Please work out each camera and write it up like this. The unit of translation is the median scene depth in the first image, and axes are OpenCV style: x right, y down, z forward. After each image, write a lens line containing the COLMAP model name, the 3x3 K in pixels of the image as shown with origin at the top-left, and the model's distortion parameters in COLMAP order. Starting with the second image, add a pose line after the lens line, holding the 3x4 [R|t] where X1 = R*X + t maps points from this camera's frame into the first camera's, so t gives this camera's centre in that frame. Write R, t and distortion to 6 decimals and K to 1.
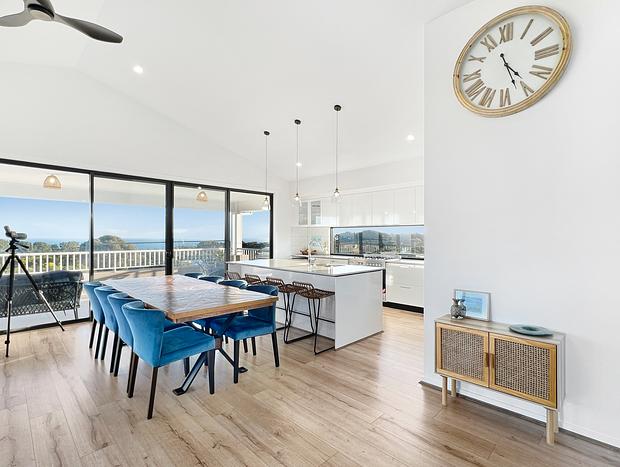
lens RADIAL K [[287.8, 0, 309.0], [0, 287.8, 223.2], [0, 0, 1]] dist [-0.000298, 0.000036]
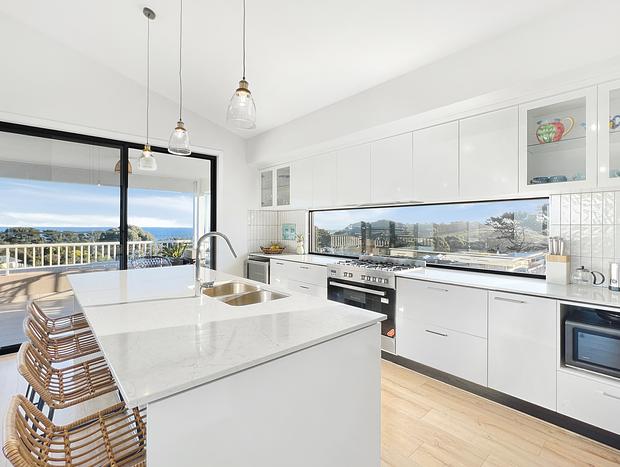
lens RADIAL K [[287.8, 0, 309.0], [0, 287.8, 223.2], [0, 0, 1]] dist [-0.000298, 0.000036]
pose [[0.998532, 0.001082, -0.054157, 0.109803], [0.000638, 0.999497, 0.031720, 0.021908], [0.054164, -0.031708, 0.998028, 0.367836]]
